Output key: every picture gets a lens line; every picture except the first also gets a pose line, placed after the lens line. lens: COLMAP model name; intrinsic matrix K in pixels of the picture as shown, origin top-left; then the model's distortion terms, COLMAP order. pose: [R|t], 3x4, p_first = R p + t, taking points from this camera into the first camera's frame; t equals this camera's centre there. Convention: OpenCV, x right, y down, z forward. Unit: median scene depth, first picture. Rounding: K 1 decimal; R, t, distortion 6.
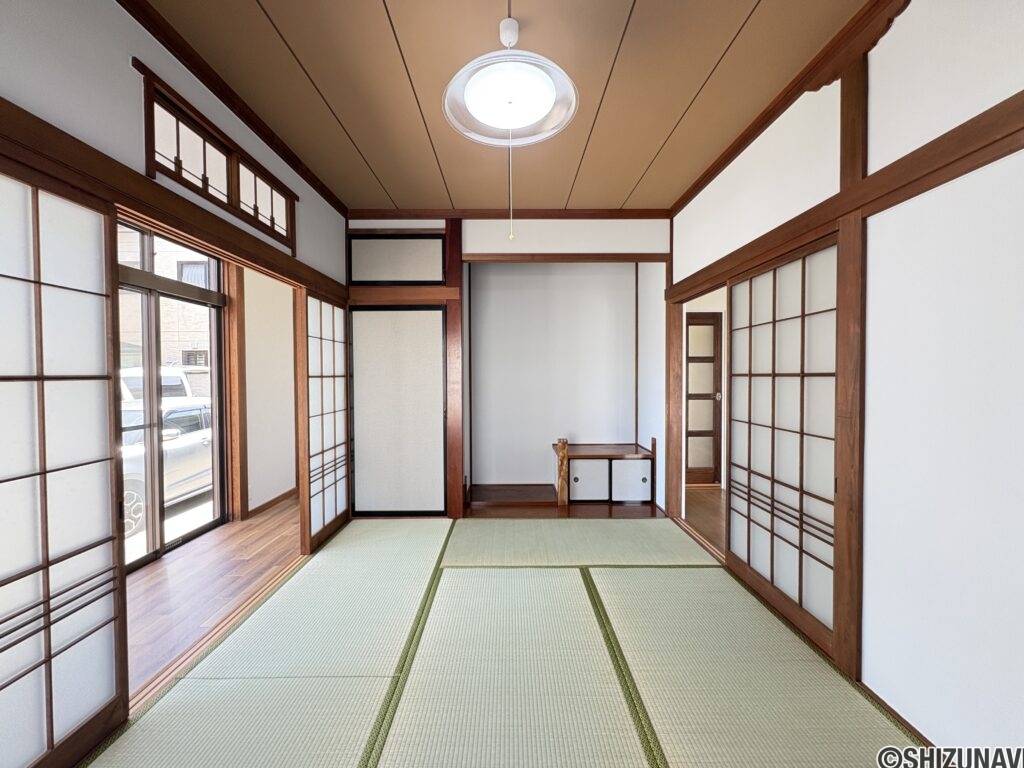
lens RADIAL K [[408.9, 0, 512.0], [0, 408.9, 384.0], [0, 0, 1]] dist [0.000976, -0.000159]
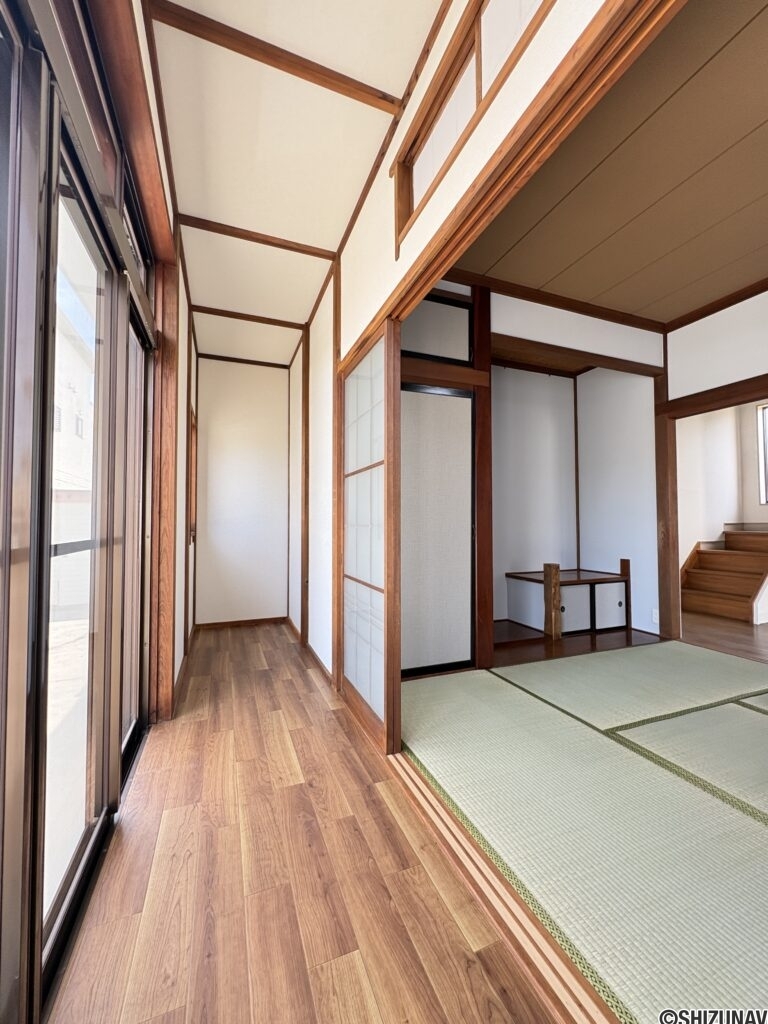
lens RADIAL K [[408.9, 0, 384.0], [0, 408.9, 512.0], [0, 0, 1]] dist [0.000976, -0.000159]
pose [[0.931755, 0.013901, 0.362821, -0.602221], [0.004078, 0.998803, -0.048741, 0.072968], [-0.363064, 0.046895, 0.930583, 0.344694]]
